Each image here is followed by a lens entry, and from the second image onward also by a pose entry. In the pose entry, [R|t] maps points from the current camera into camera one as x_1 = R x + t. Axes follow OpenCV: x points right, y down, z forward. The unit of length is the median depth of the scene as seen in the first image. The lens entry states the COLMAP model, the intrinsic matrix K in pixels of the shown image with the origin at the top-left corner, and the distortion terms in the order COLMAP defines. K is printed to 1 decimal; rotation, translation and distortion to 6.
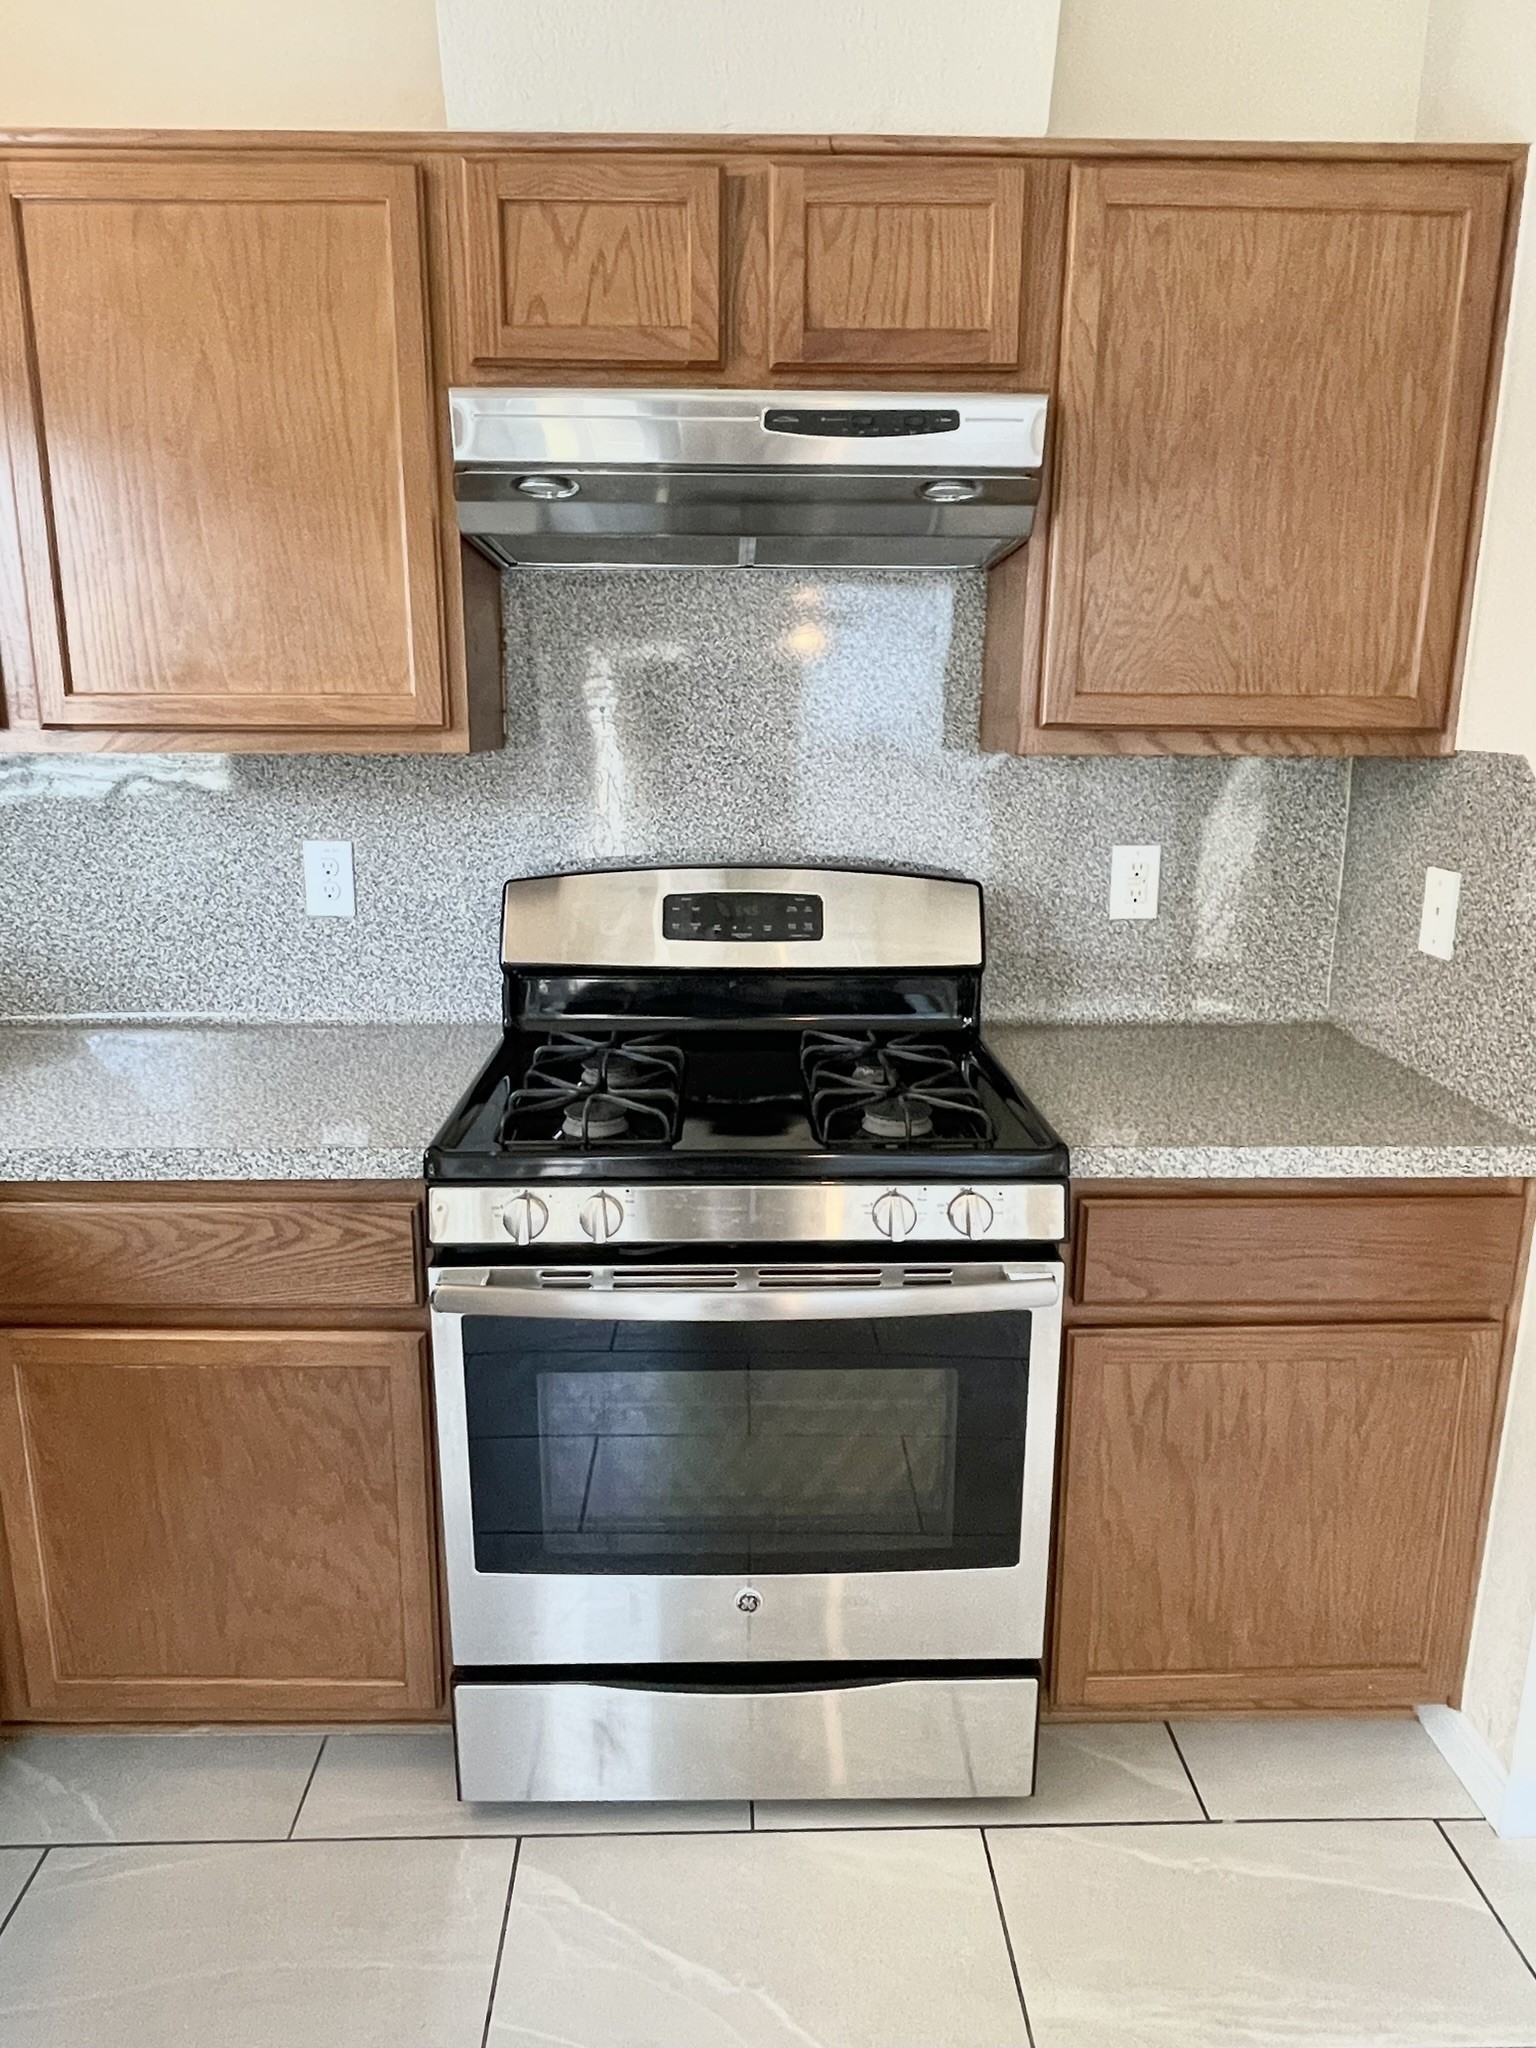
lens RADIAL K [[1314.3, 0, 755.5], [0, 1314.3, 1012.9], [0, 0, 1]] dist [-0.008801, 0.001158]
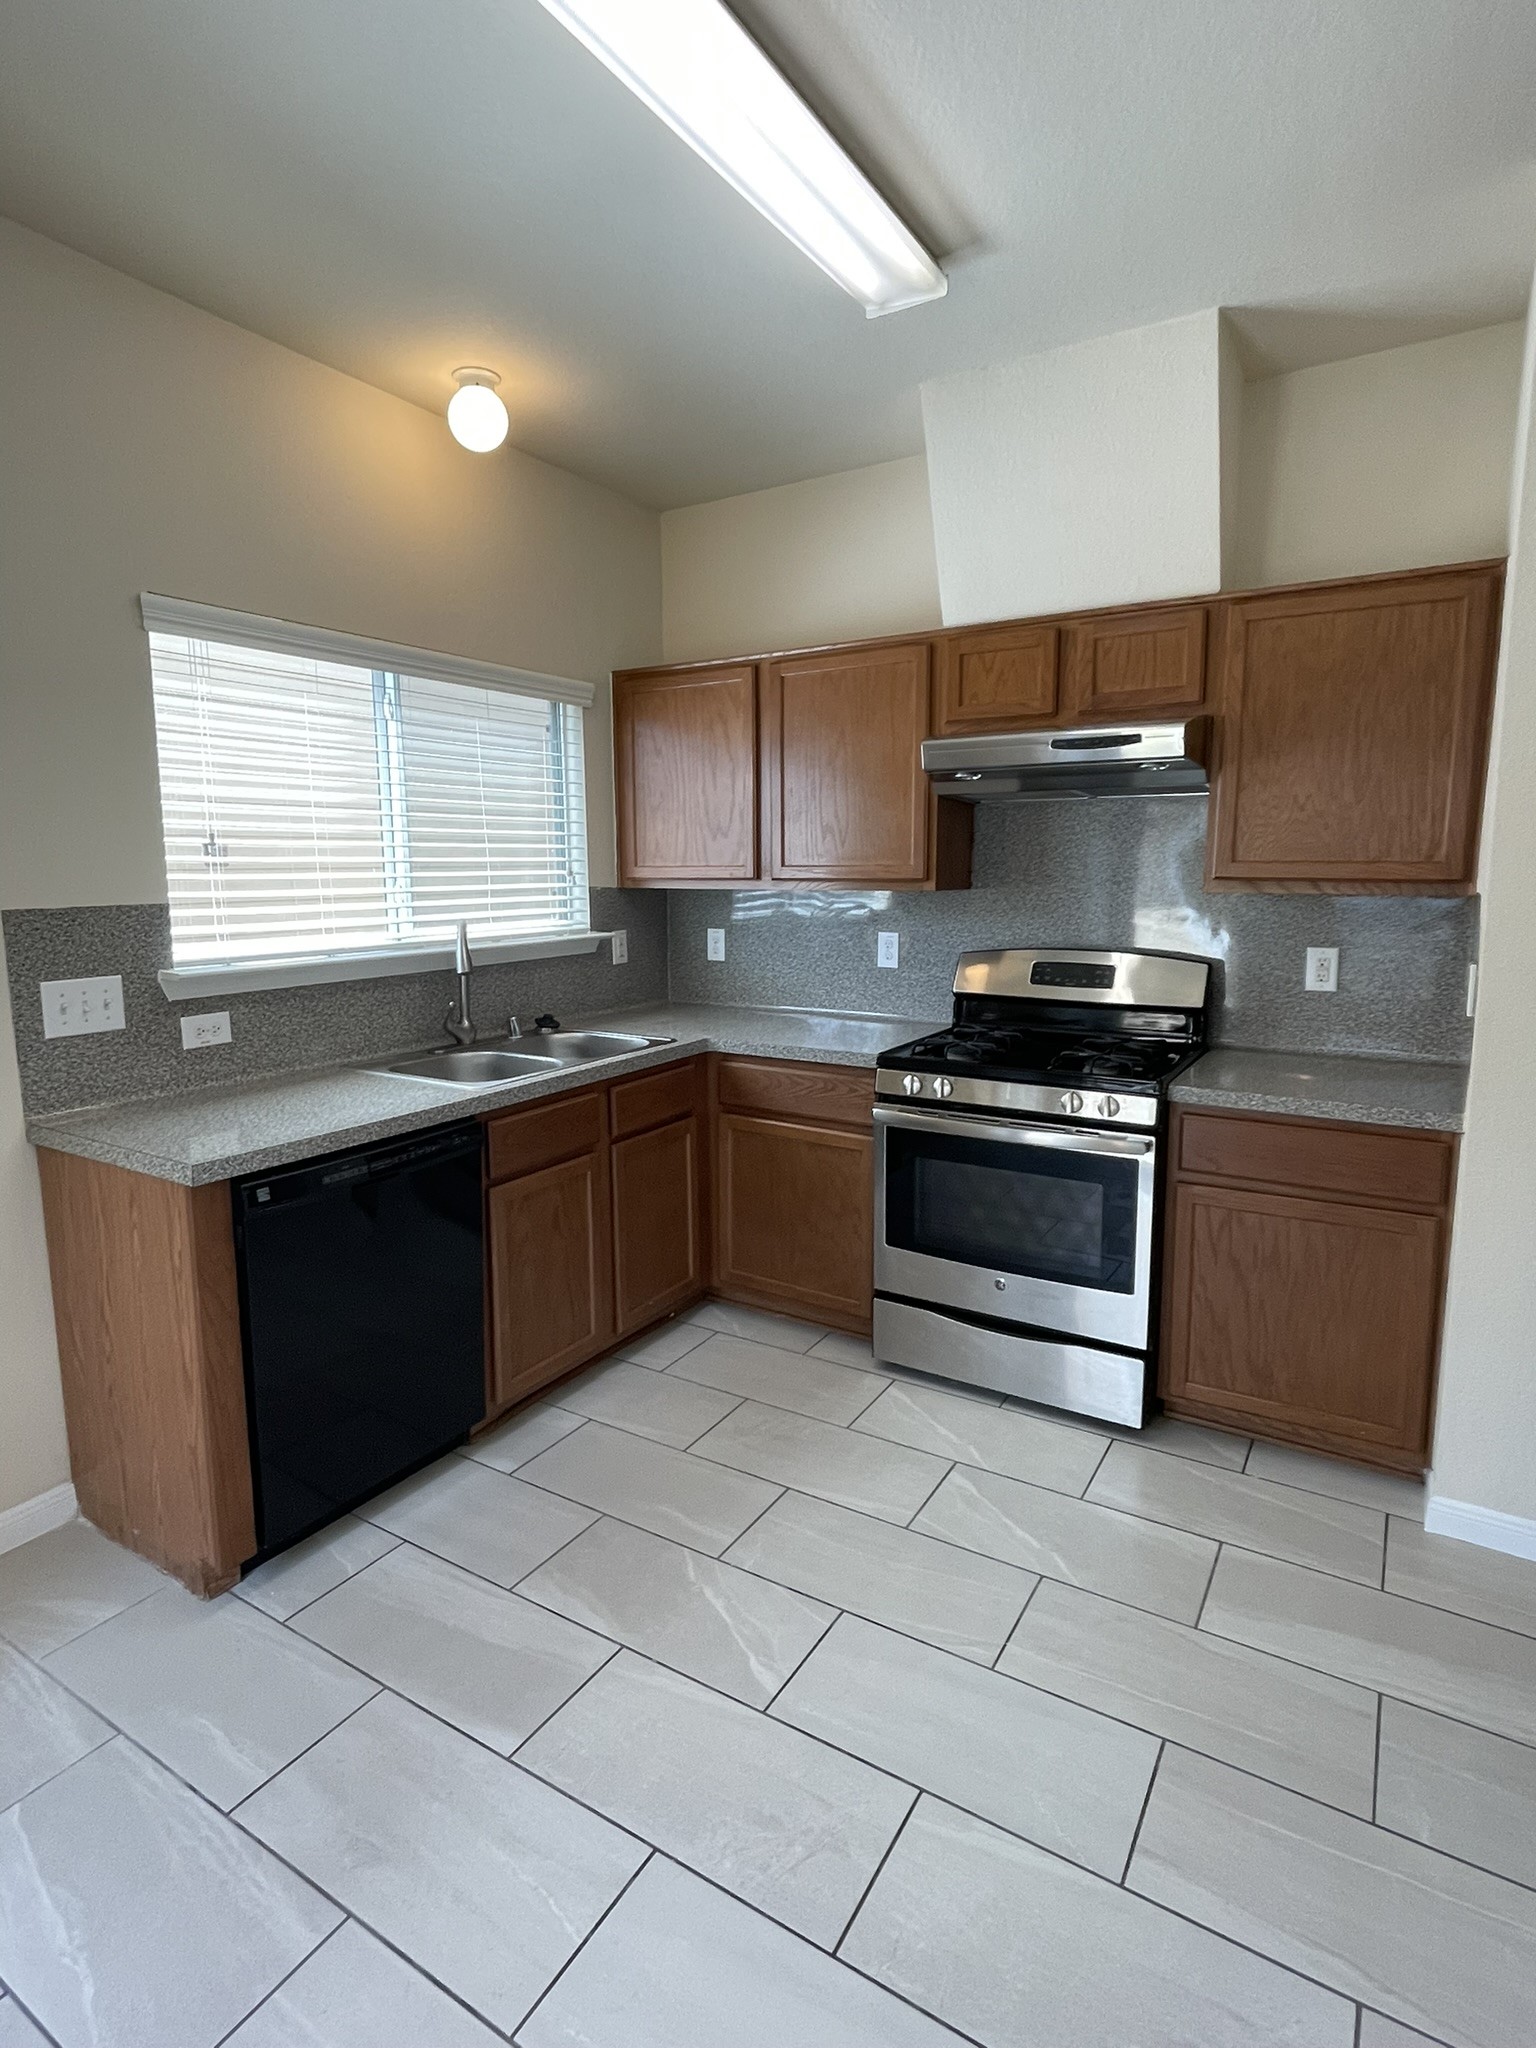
lens RADIAL K [[1063.4, 0, 762.8], [0, 1063.4, 1019.2], [0, 0, 1]] dist [0.003397, 0.001381]
pose [[0.838878, 0.071565, -0.539594, 0.557594], [-0.115881, 0.992074, -0.048579, 0.146821], [0.531841, 0.103280, 0.840523, -0.681817]]
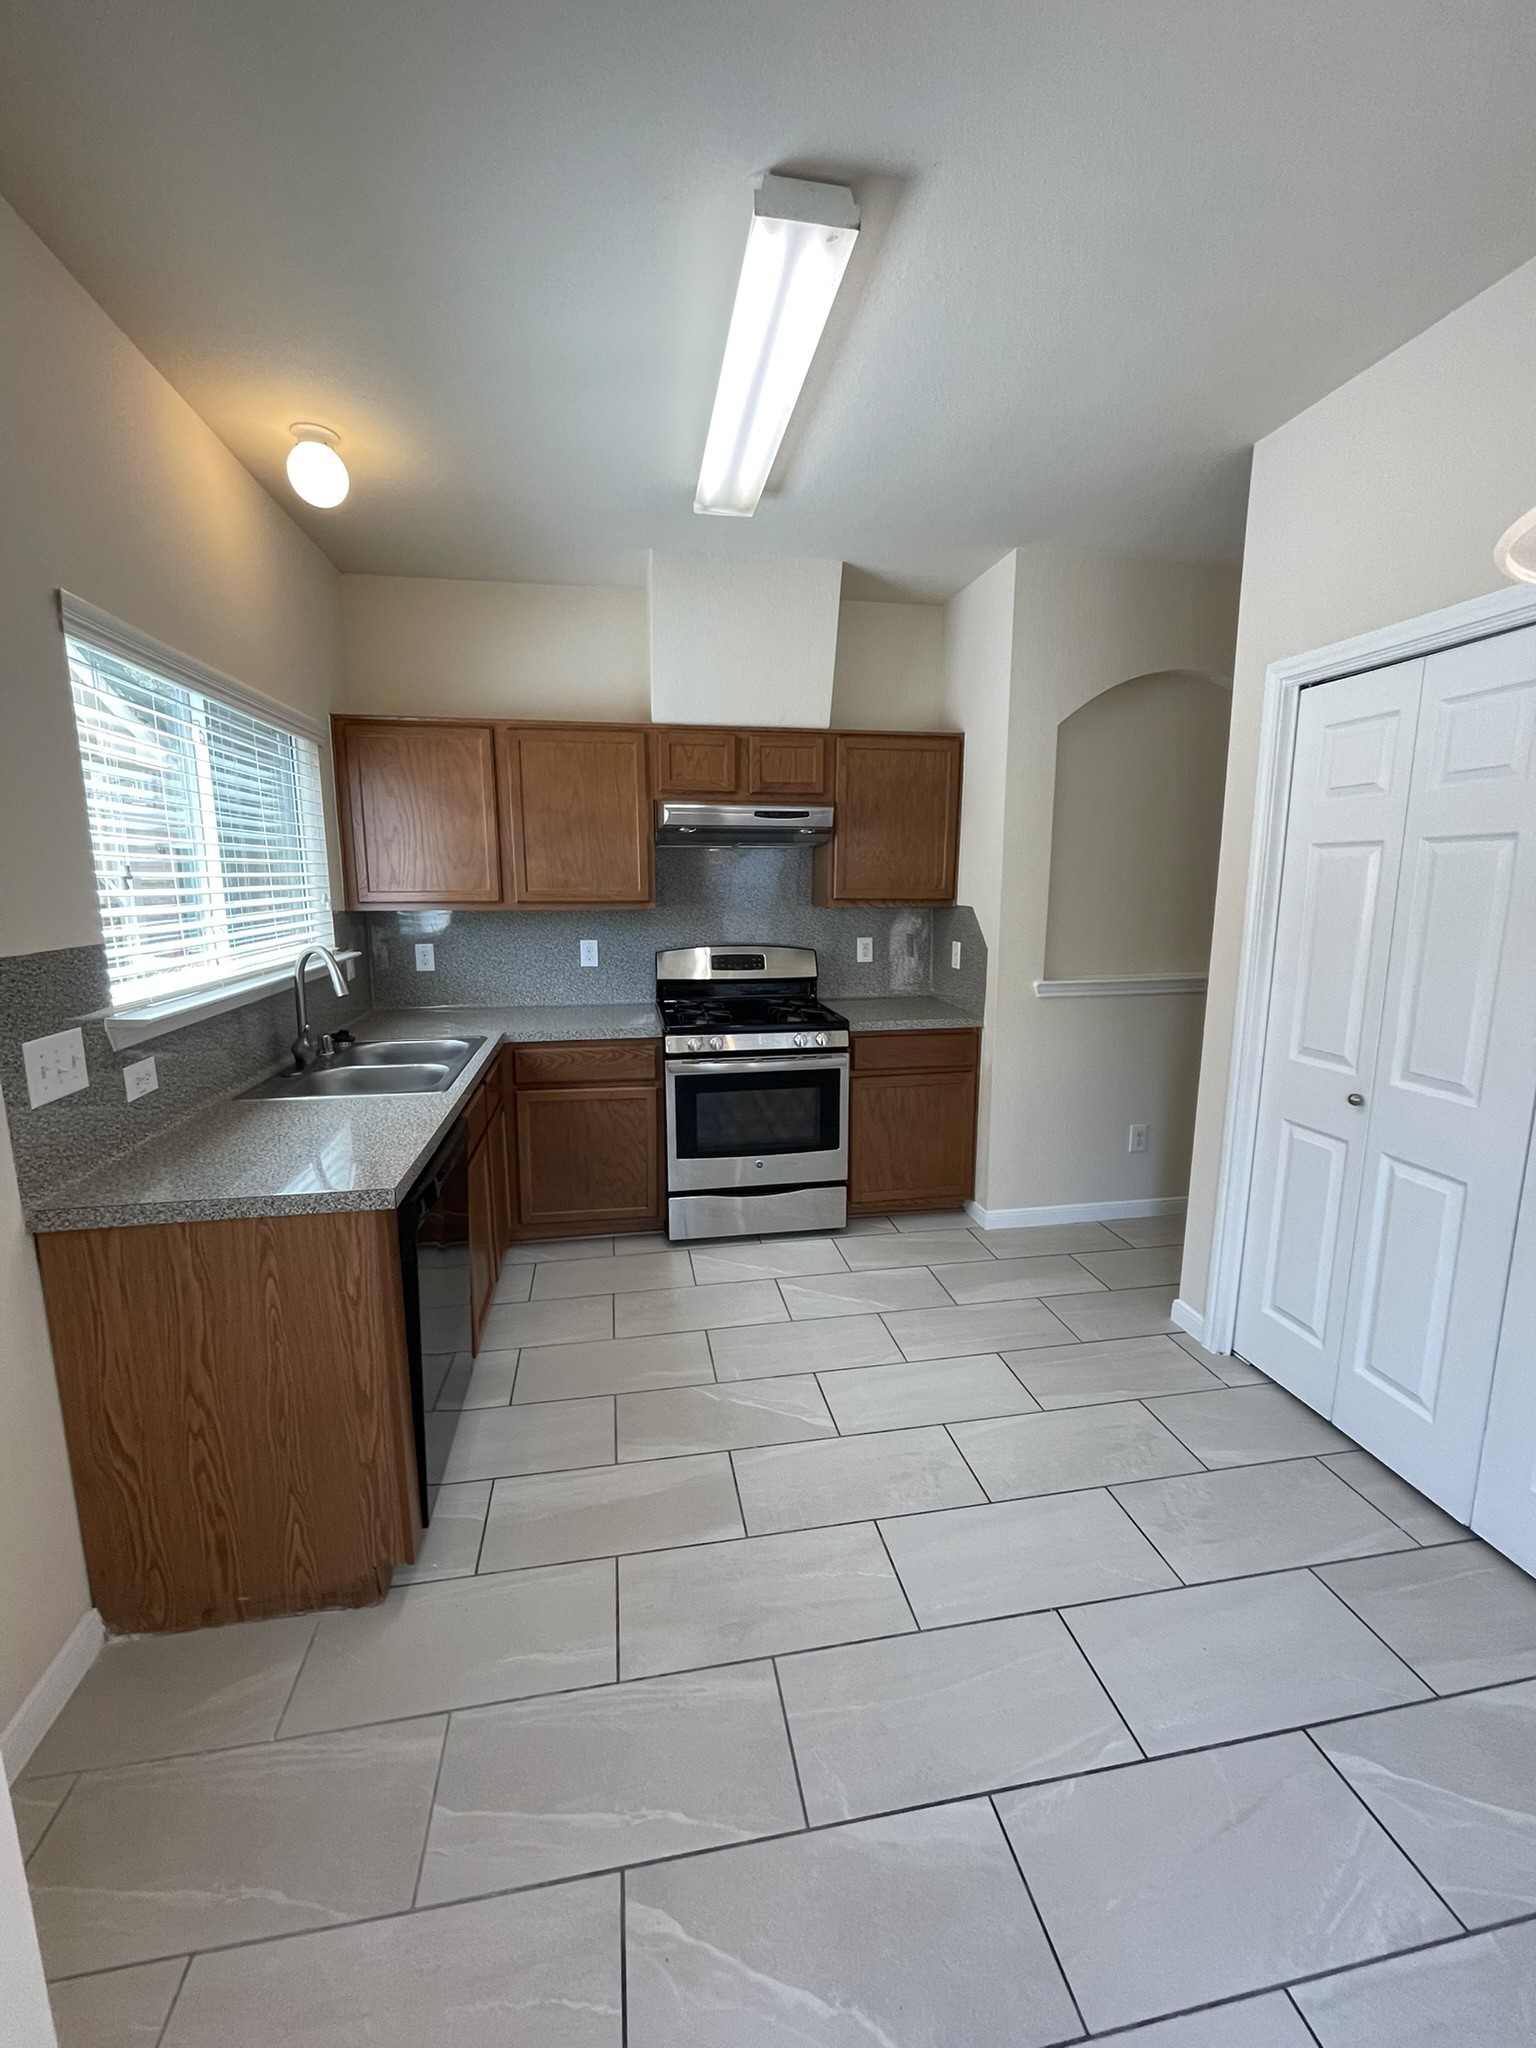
lens RADIAL K [[825.8, 0, 767.1], [0, 825.8, 1019.3], [0, 0, 1]] dist [0.014853, 0.000108]
pose [[0.987874, -0.030457, 0.152241, -0.283387], [0.039154, 0.997748, -0.054462, 0.194855], [-0.150240, 0.059763, 0.986842, -1.038098]]
